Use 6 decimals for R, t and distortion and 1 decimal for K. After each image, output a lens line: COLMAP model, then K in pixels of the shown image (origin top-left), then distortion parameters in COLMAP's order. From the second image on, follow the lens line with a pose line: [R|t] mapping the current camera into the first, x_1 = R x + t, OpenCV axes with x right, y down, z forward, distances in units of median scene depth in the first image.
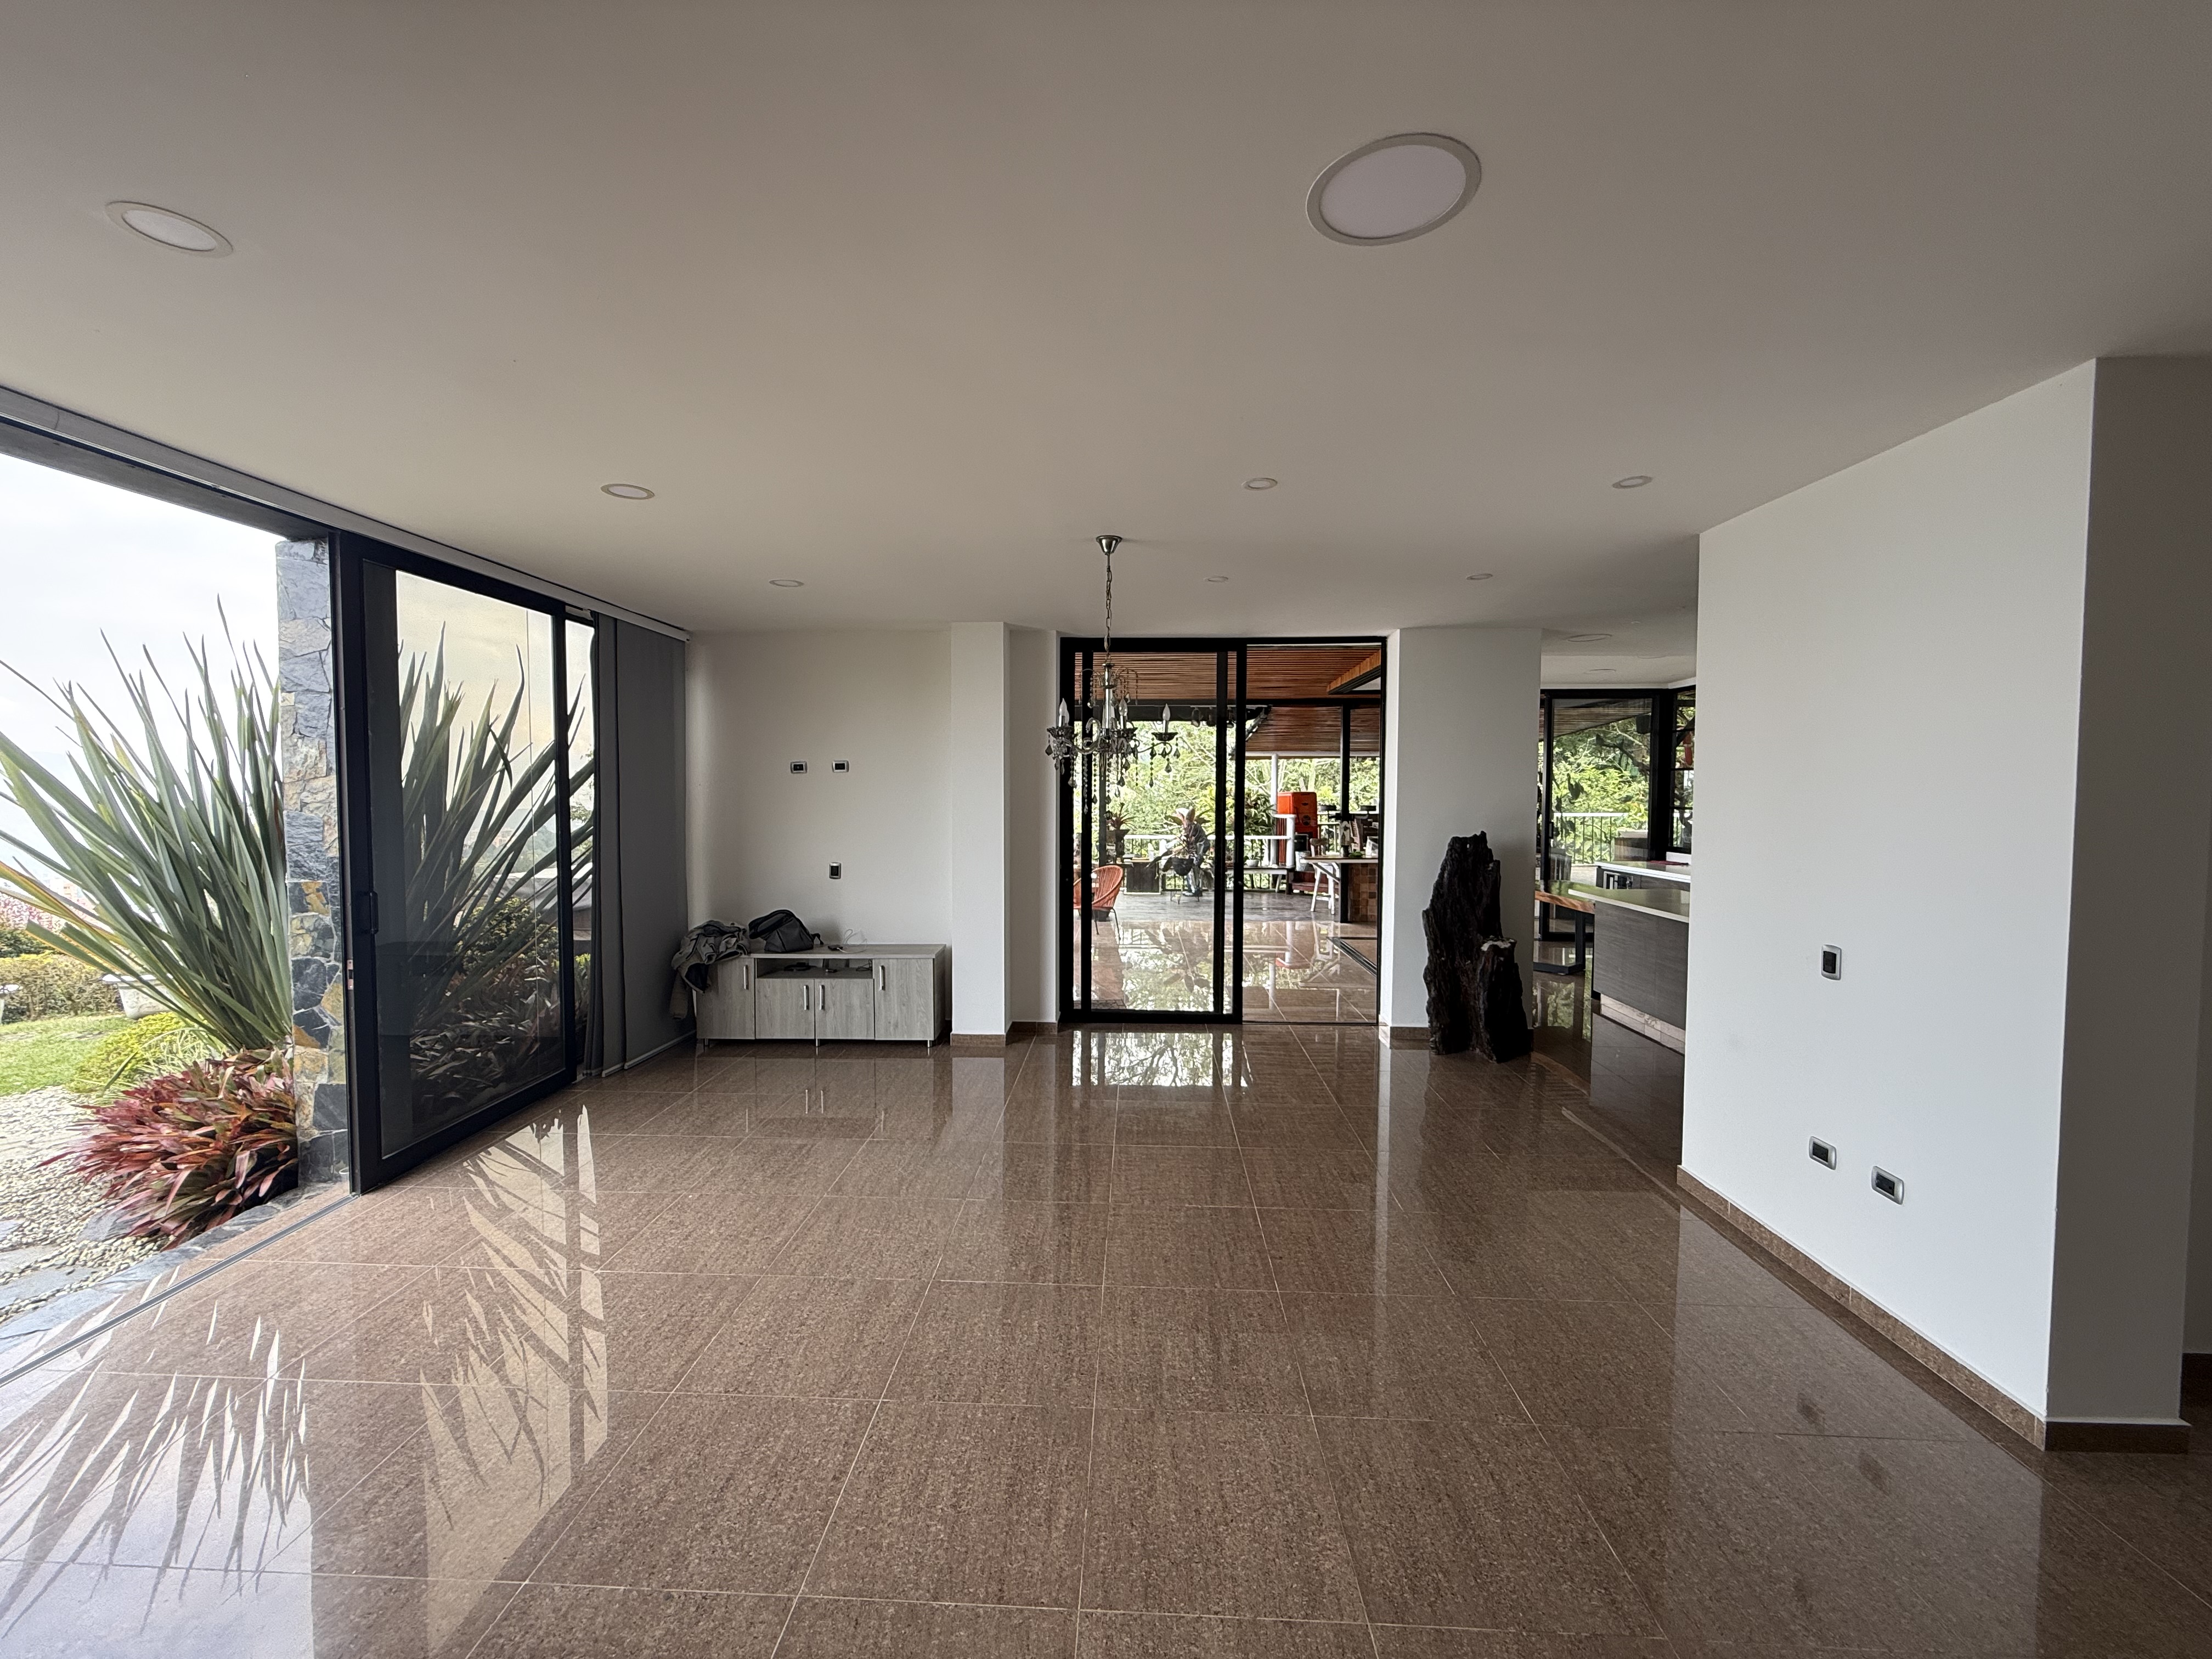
lens RADIAL K [[885.7, 0, 1090.9], [0, 885.7, 826.4], [0, 0, 1]] dist [-0.000833, 0.001080]
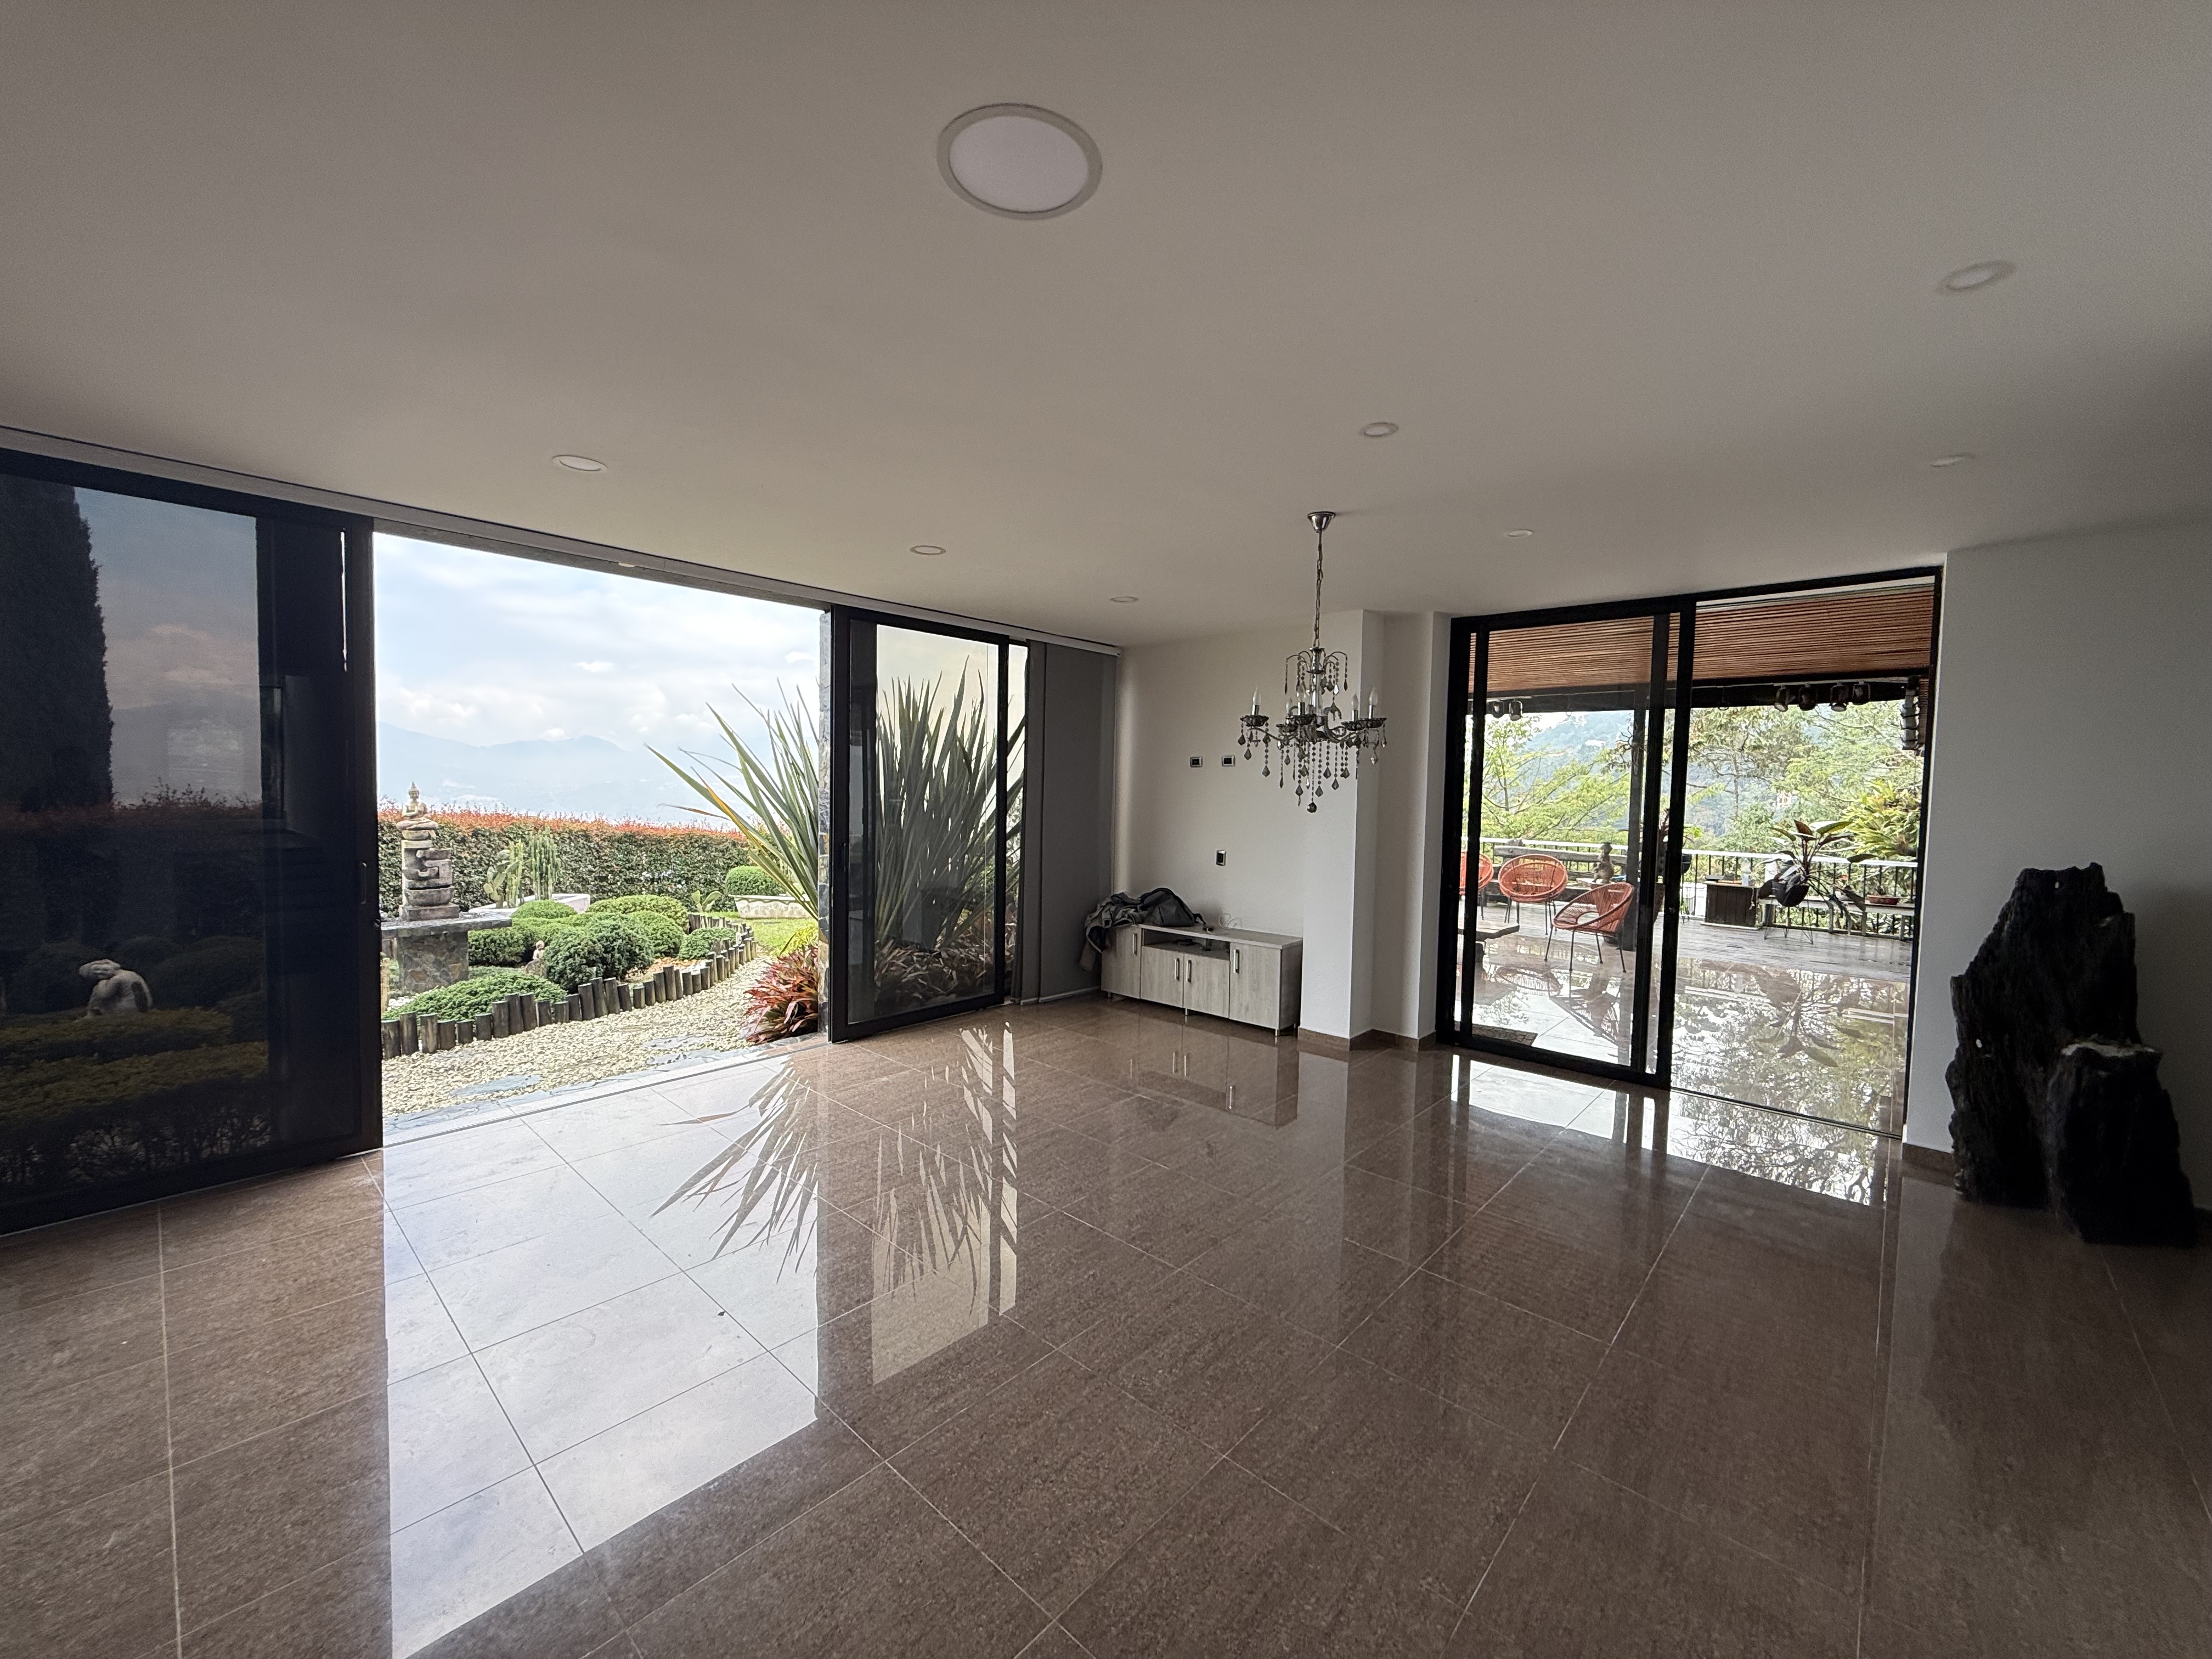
lens RADIAL K [[885.7, 0, 1103.3], [0, 885.7, 827.2], [0, 0, 1]] dist [-0.000833, 0.001080]
pose [[0.768030, 0.046352, -0.638734, 0.306261], [-0.045783, 0.998799, 0.017431, 0.001027], [0.638775, 0.015856, 0.769230, 0.086578]]
